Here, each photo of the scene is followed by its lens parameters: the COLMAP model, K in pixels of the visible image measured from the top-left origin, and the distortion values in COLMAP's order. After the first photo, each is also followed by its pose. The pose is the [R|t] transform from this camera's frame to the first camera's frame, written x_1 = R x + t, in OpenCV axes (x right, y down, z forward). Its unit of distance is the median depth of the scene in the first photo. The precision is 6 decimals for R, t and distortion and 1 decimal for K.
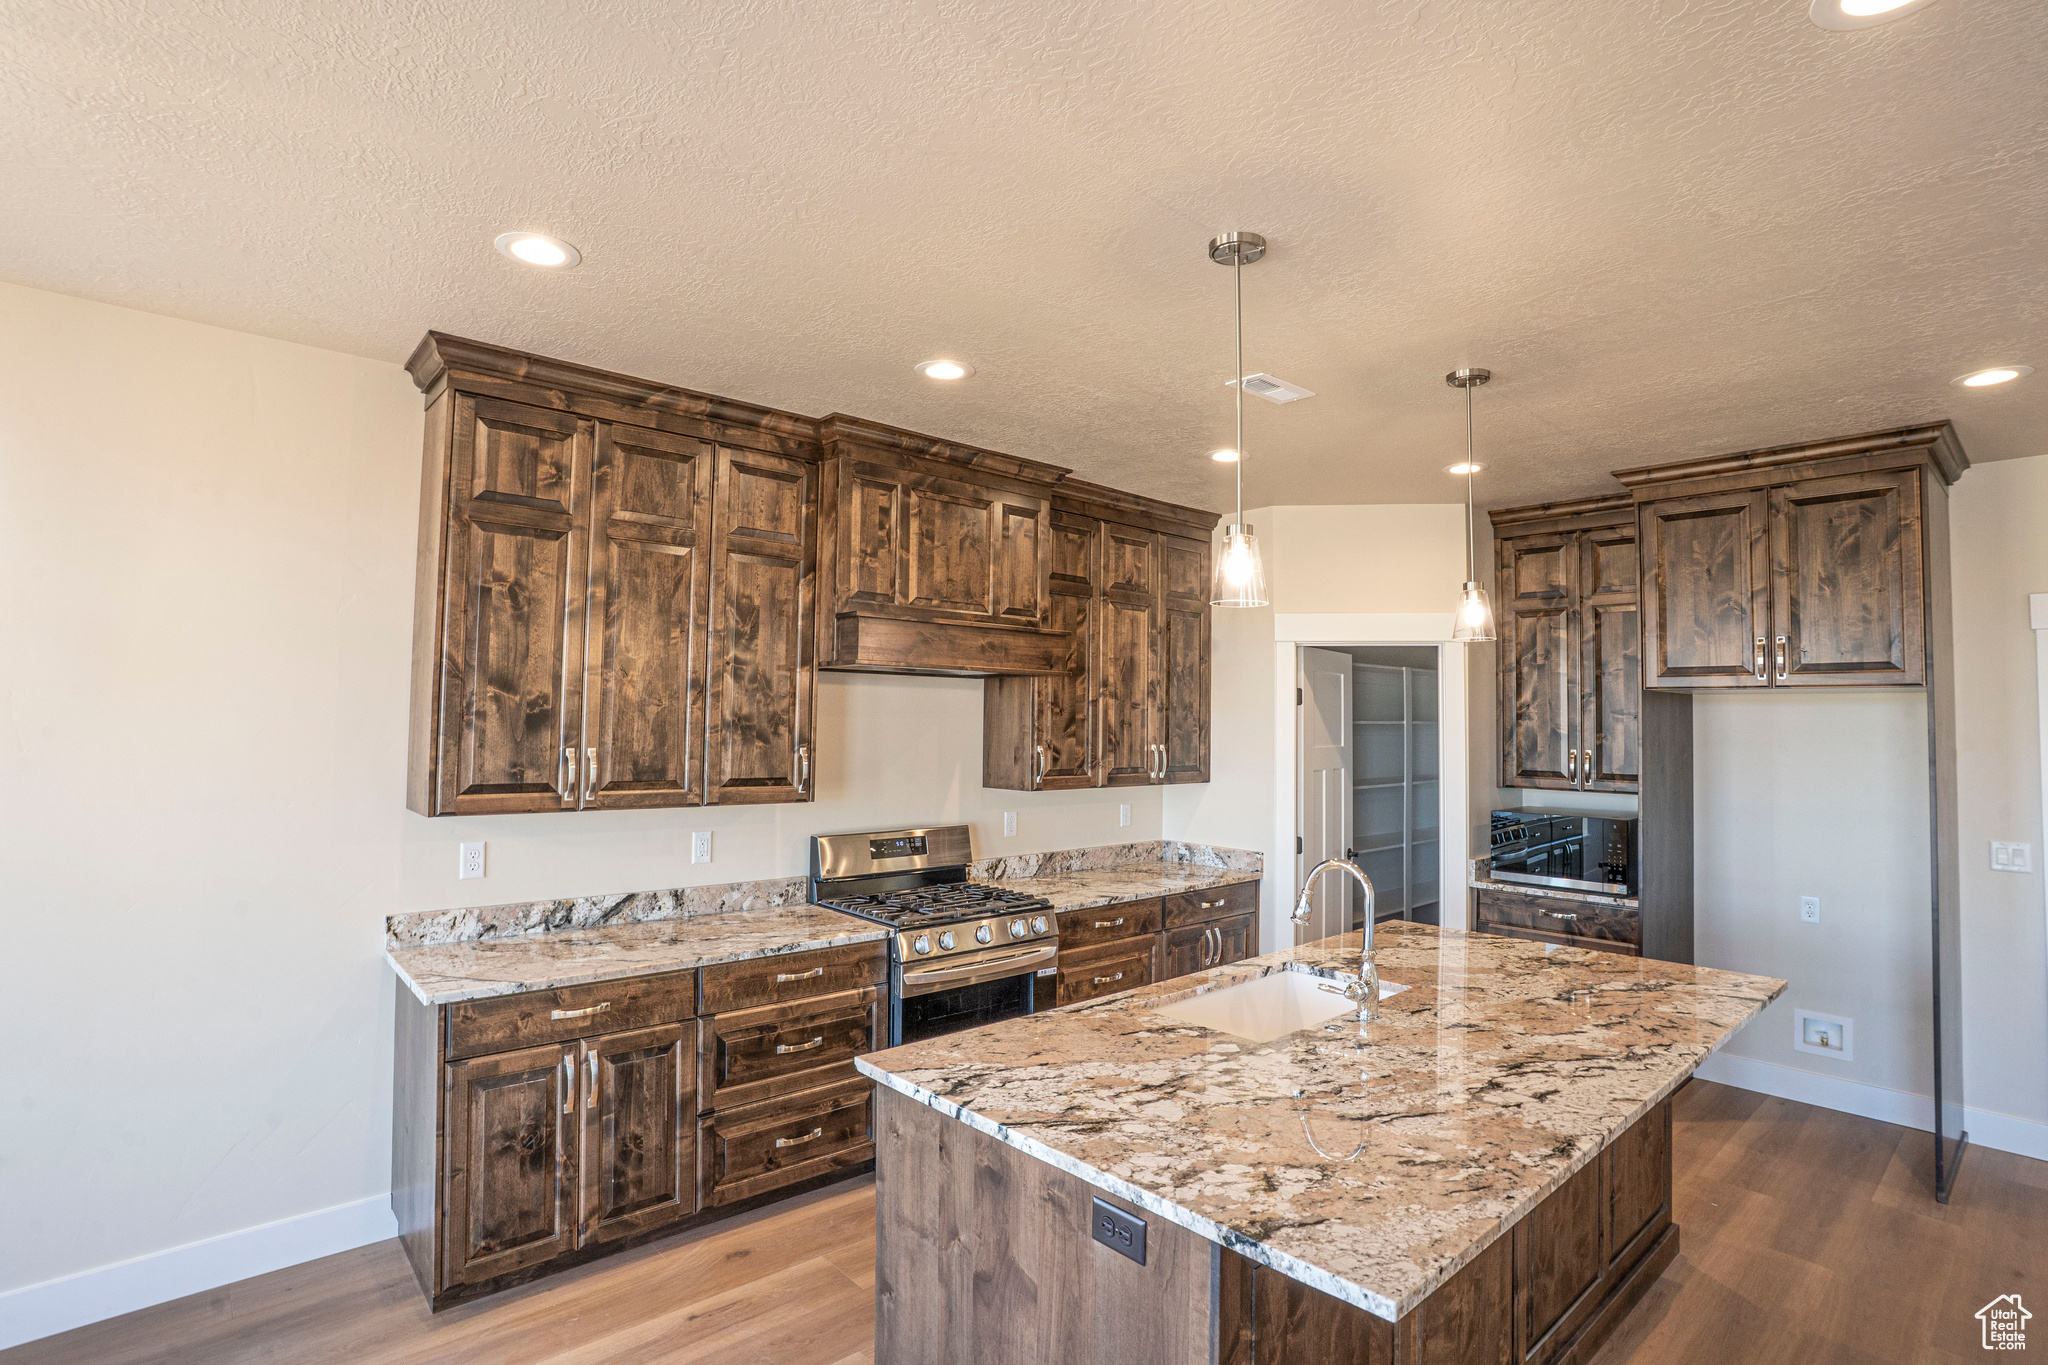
lens RADIAL K [[1007.0, 0, 1009.5], [0, 1007.0, 670.7], [0, 0, 1]] dist [-0.058691, 0.004820]
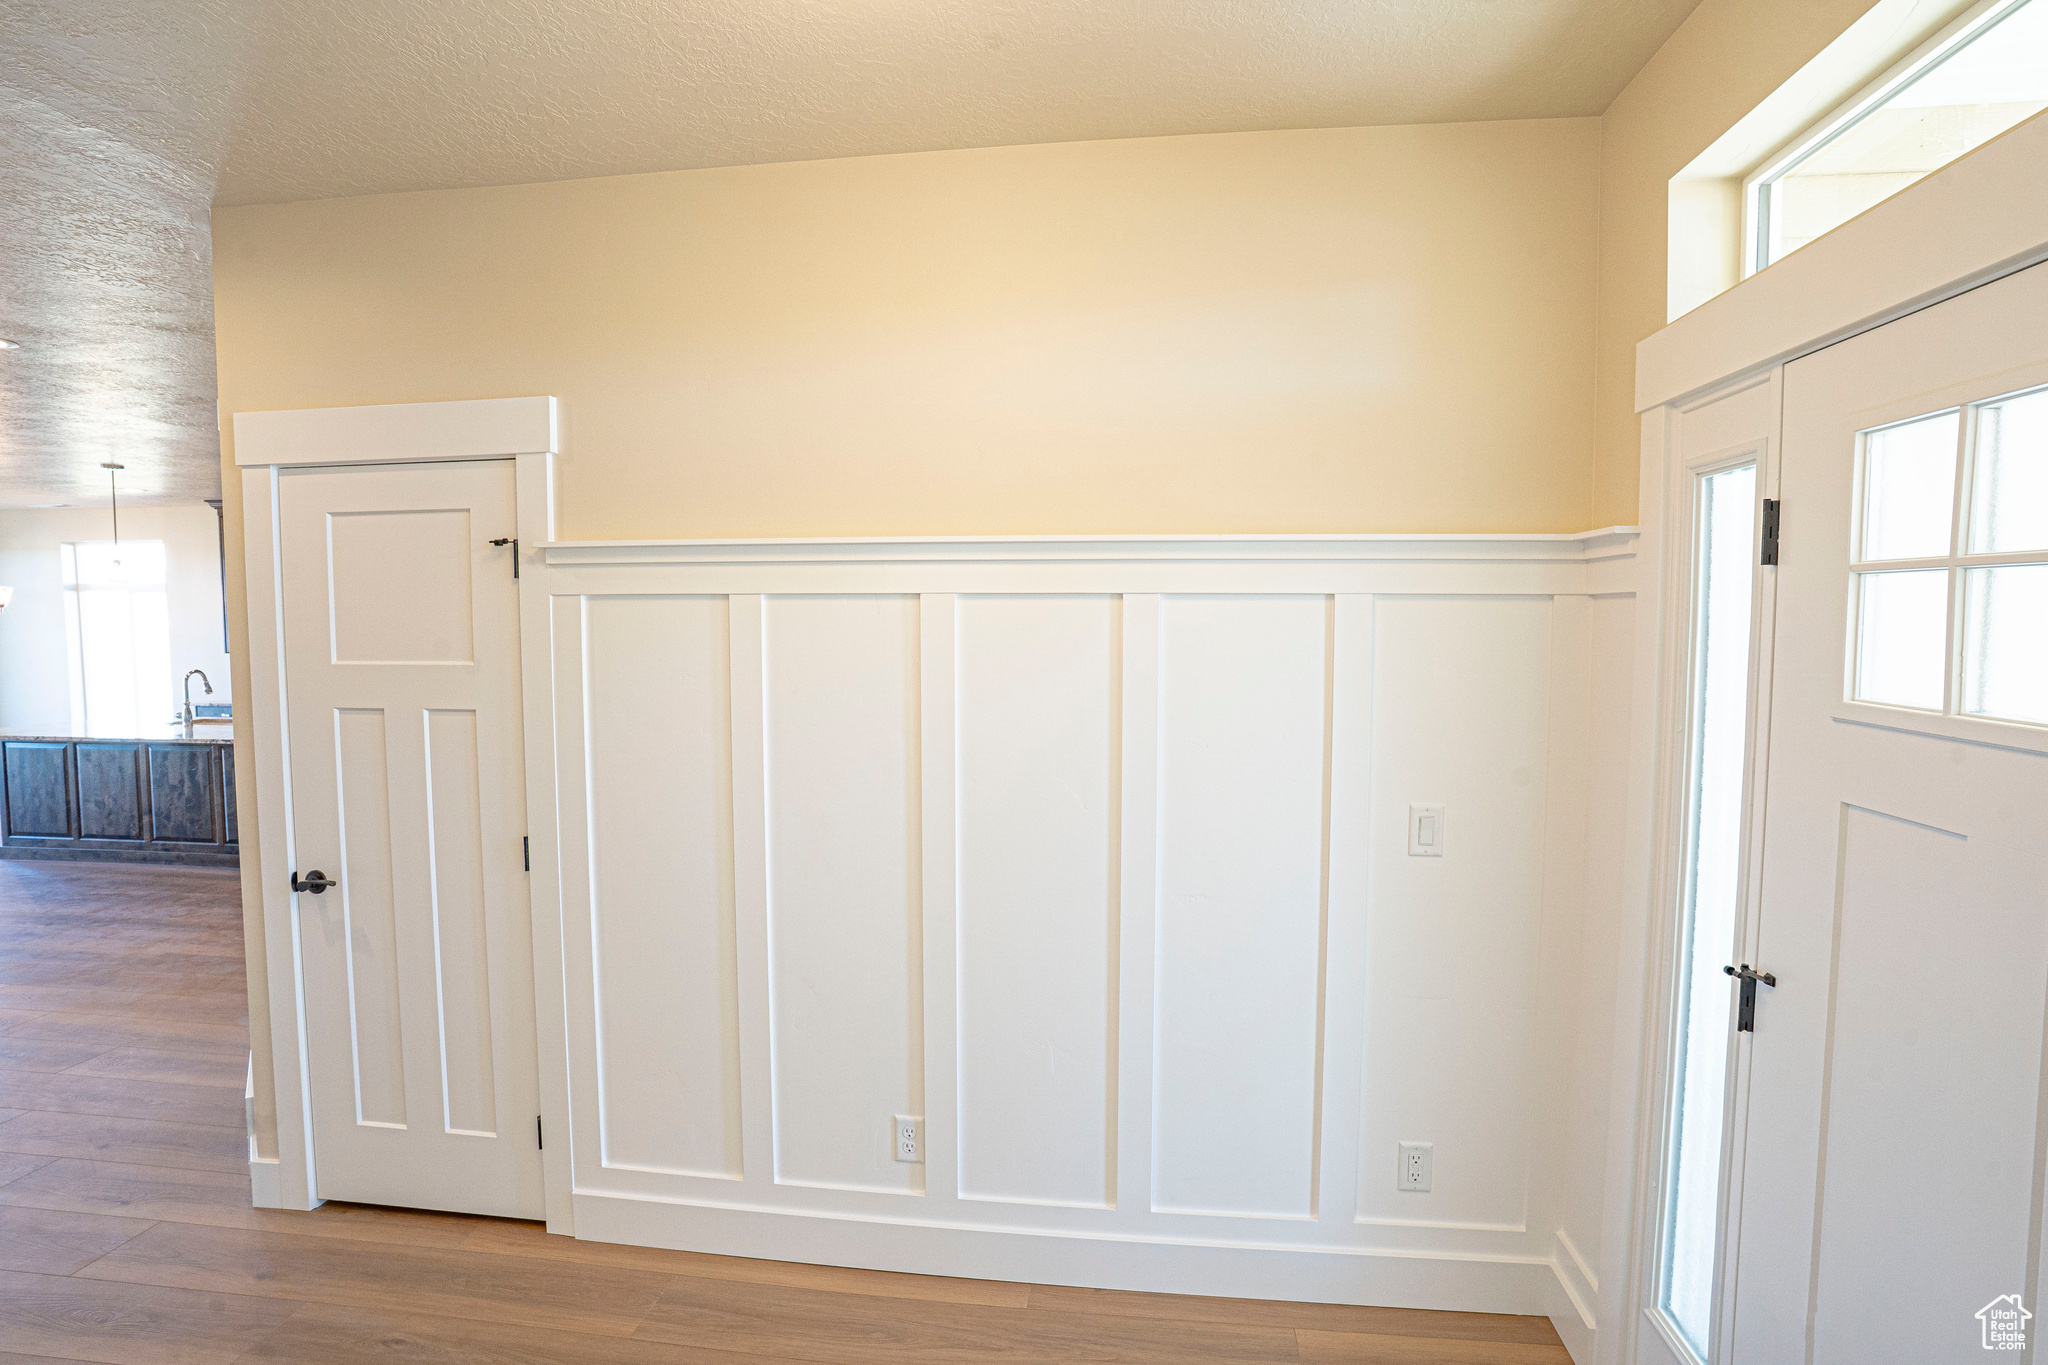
lens RADIAL K [[1004.0, 0, 1021.9], [0, 1004.0, 686.1], [0, 0, 1]] dist [-0.006130, -0.000474]
pose [[0.647795, 0.034104, -0.761051, 2.892953], [0.048459, 0.995130, 0.085841, 0.080661], [0.760272, -0.092487, 0.642988, 0.709276]]
